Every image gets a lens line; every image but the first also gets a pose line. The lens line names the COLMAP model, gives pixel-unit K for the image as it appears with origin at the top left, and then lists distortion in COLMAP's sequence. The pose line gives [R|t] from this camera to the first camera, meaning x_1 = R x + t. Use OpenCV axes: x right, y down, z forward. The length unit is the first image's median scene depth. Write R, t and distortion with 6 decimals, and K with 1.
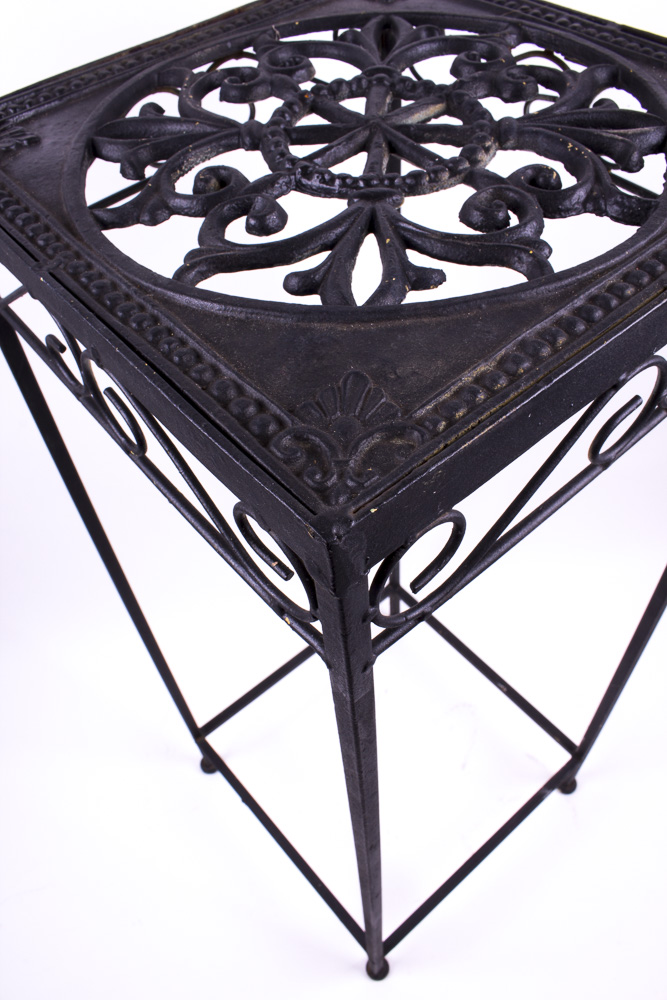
lens RADIAL K [[799.0, 0, 337.0], [0, 799.0, 504.2], [0, 0, 1]] dist [-0.127784, 0.067165]
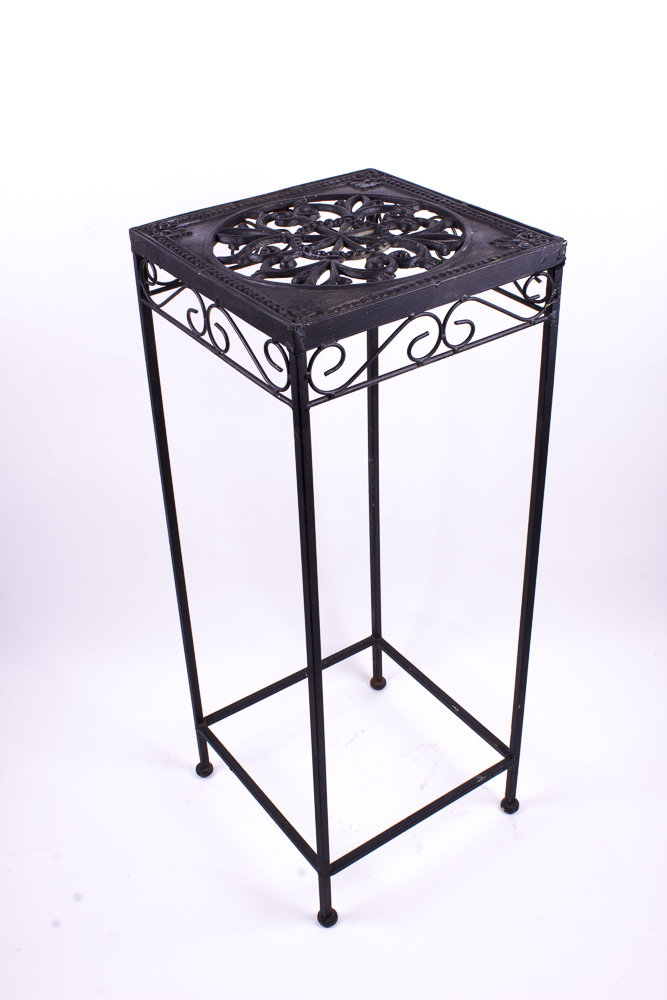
lens RADIAL K [[1101.2, 0, 328.1], [0, 1101.2, 504.4], [0, 0, 1]] dist [-0.072409, 0.000000]
pose [[0.994383, 0.077749, -0.071818, 0.289199], [-0.095920, 0.948809, -0.300932, 1.170029], [0.044744, 0.306130, 0.950938, -1.732925]]
